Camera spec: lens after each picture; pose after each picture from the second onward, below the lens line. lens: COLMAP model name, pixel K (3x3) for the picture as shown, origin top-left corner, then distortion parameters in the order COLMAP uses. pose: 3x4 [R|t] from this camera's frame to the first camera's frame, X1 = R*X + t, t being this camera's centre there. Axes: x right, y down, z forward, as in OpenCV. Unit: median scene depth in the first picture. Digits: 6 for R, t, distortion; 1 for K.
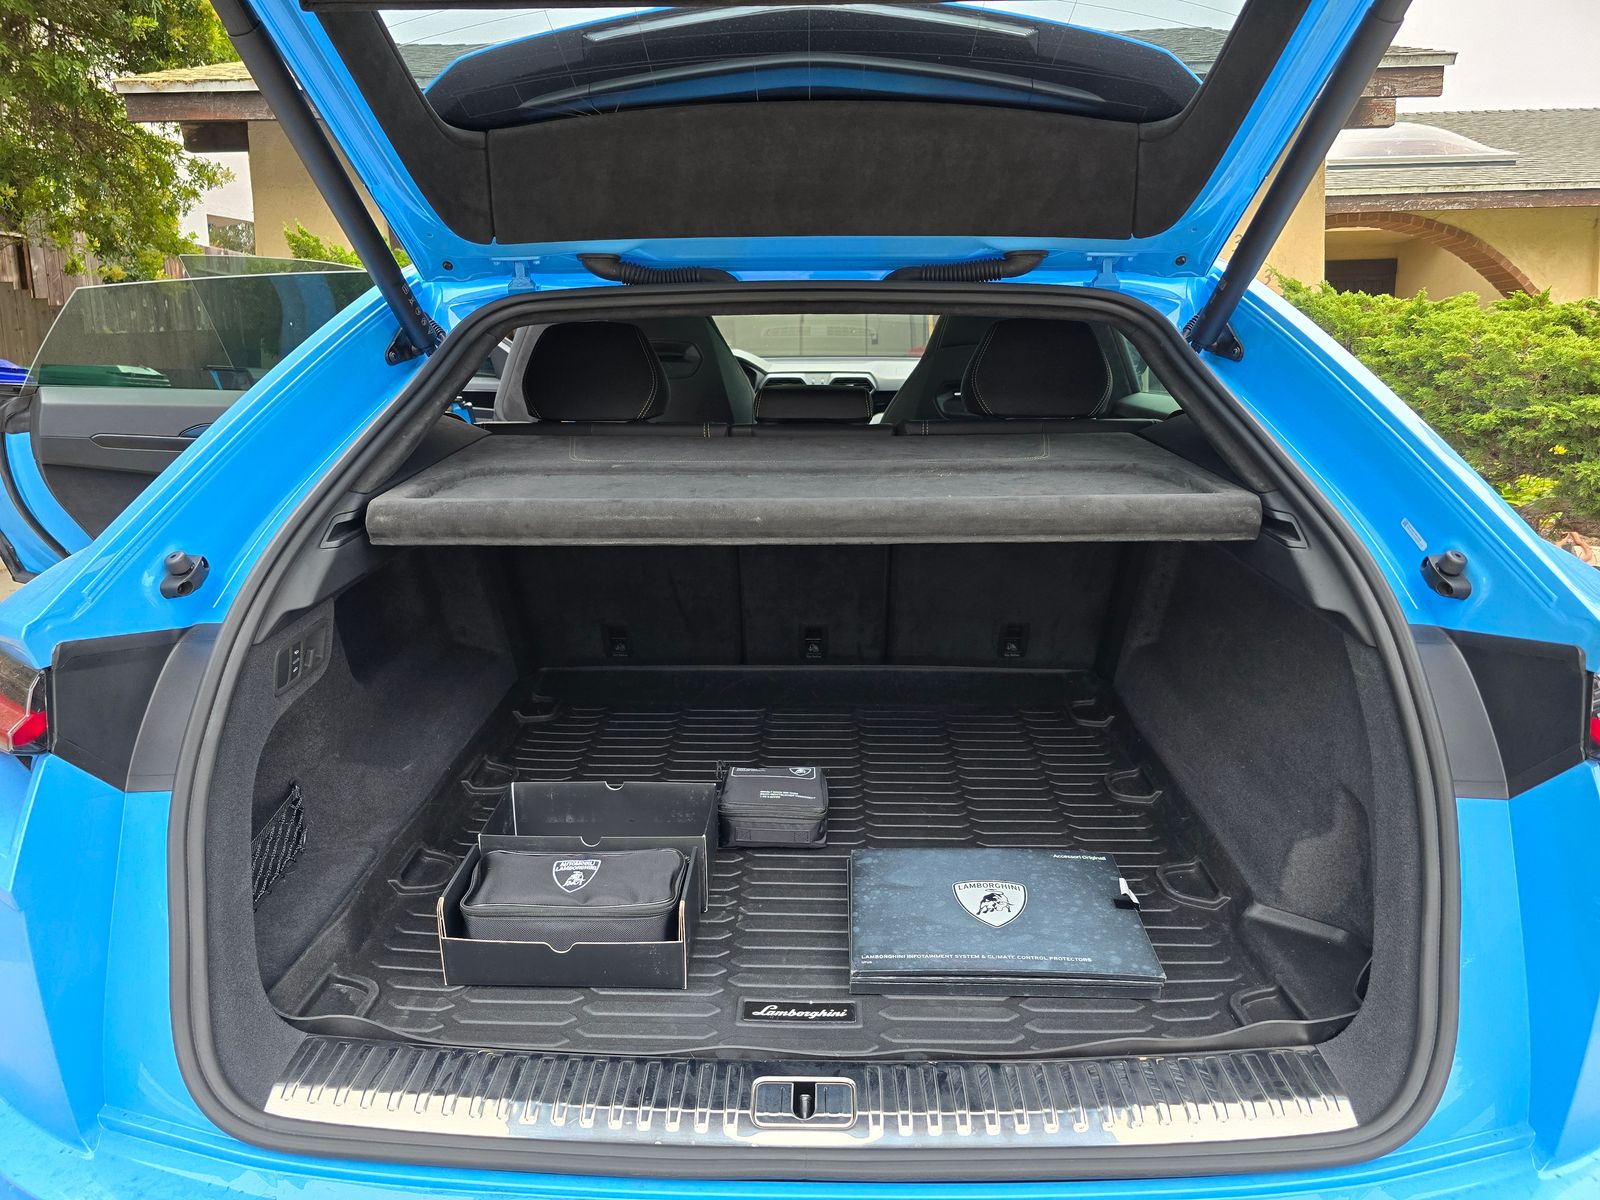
lens RADIAL K [[1077.1, 0, 800.0], [0, 1077.1, 605.3], [0, 0, 1]] dist [0.045969, -0.045934]
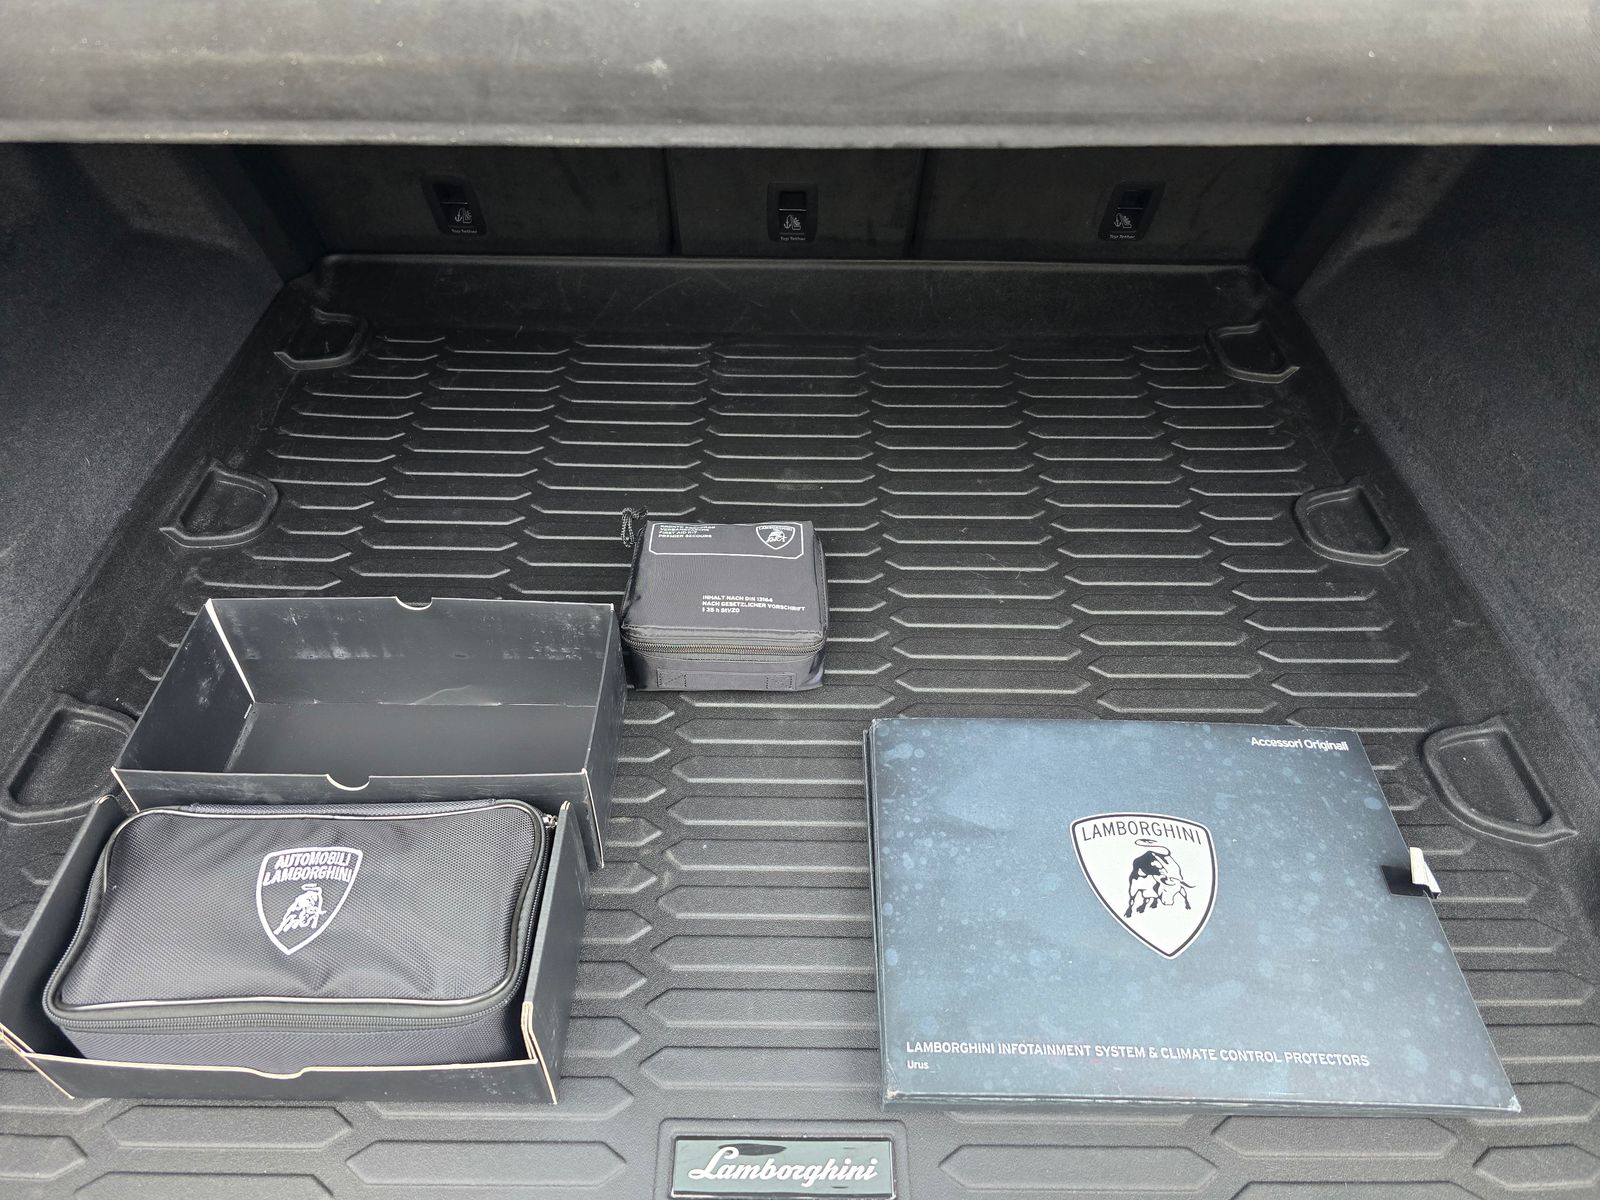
lens RADIAL K [[1077.1, 0, 796.1], [0, 1077.1, 585.8], [0, 0, 1]] dist [0.045969, -0.045934]
pose [[0.999451, -0.004339, 0.032860, -0.008567], [-0.011058, 0.890944, 0.453979, -0.080881], [-0.031246, -0.454092, 0.890406, 0.581157]]
